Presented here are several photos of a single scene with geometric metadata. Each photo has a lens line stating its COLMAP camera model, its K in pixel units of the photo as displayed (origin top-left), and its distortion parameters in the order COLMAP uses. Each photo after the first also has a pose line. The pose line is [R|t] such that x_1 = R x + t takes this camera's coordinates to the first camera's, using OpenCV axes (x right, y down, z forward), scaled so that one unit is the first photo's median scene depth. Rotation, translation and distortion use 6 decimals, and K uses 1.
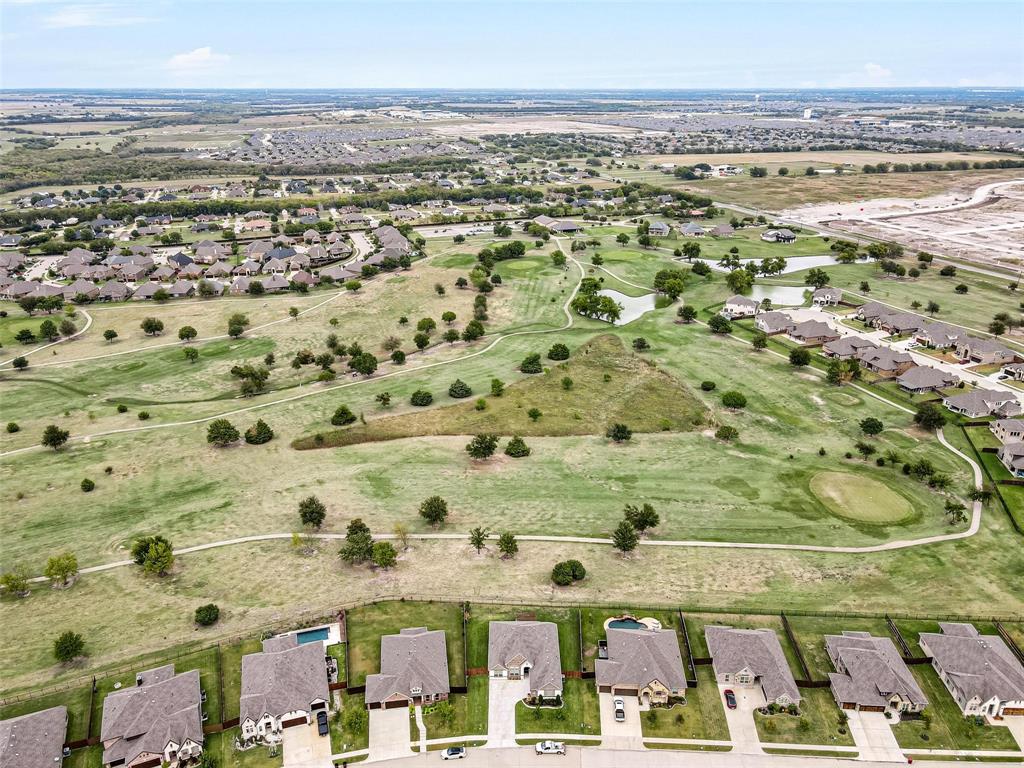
lens RADIAL K [[755.5, 0, 512.0], [0, 755.5, 384.0], [0, 0, 1]] dist [-0.000198, 0.035239]
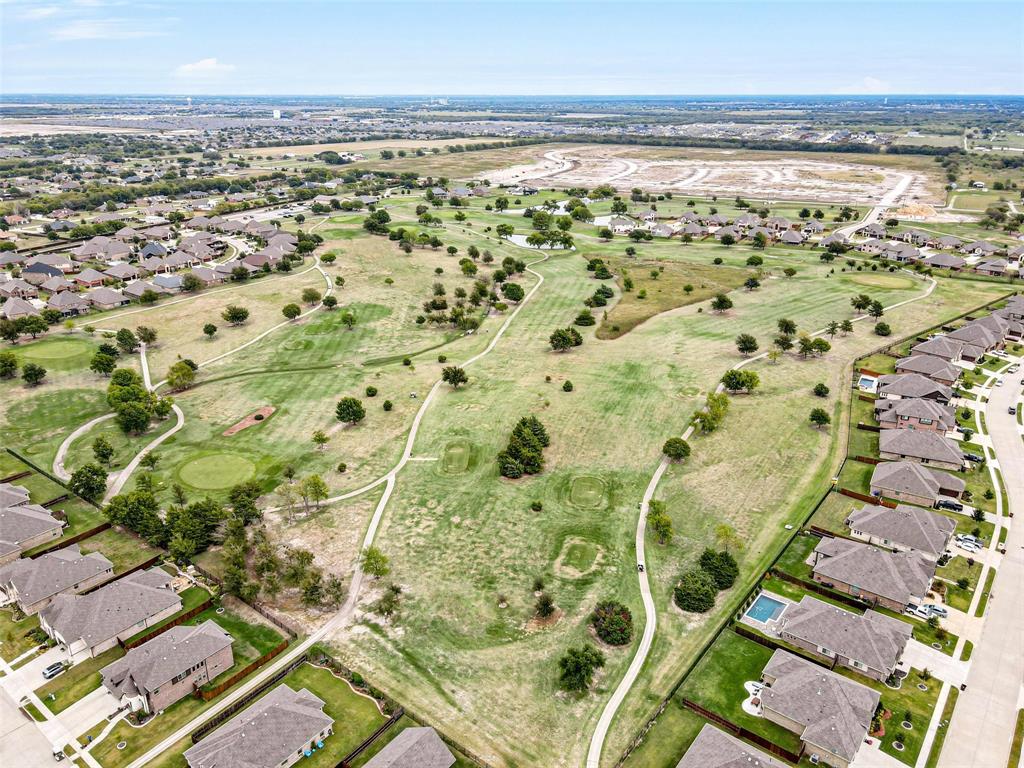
lens RADIAL K [[755.5, 0, 512.0], [0, 755.5, 384.0], [0, 0, 1]] dist [-0.000198, 0.035239]
pose [[0.732987, -0.245544, 0.634380, -1.747049], [0.252574, 0.964151, 0.081352, 0.025169], [-0.631614, 0.100598, 0.768729, 0.265850]]
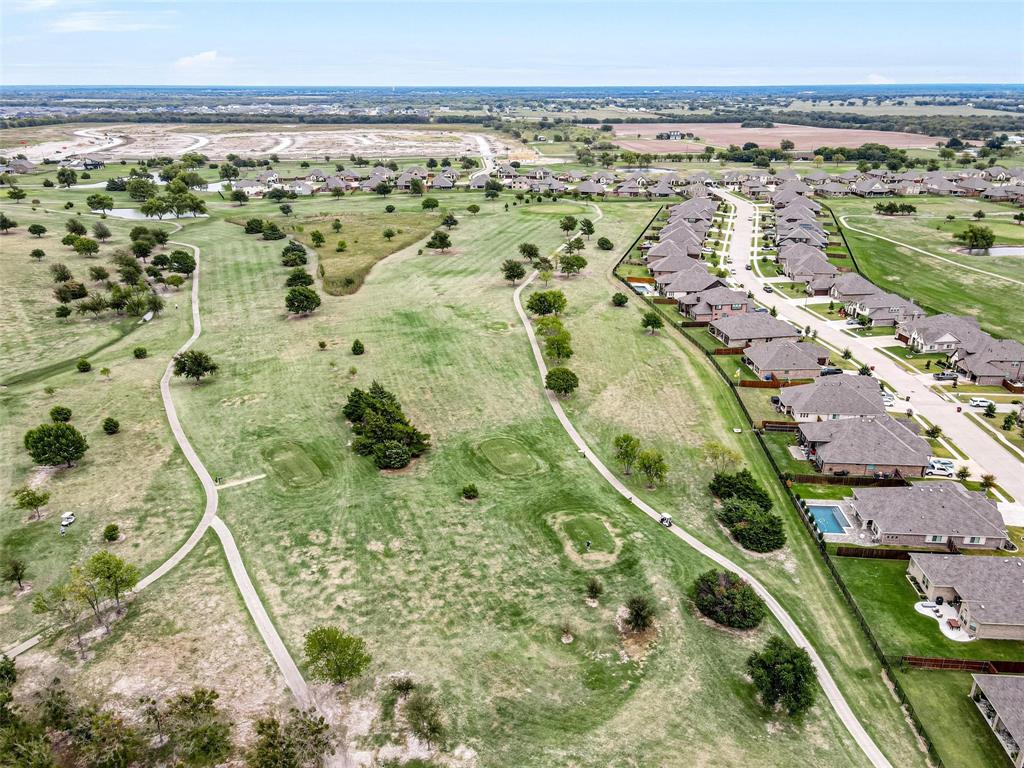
lens RADIAL K [[755.5, 0, 512.0], [0, 755.5, 384.0], [0, 0, 1]] dist [-0.000198, 0.035239]
pose [[0.230114, -0.360793, 0.903812, -1.704735], [0.364902, 0.892964, 0.263557, 0.014471], [-0.902161, 0.269154, 0.337137, 0.763329]]
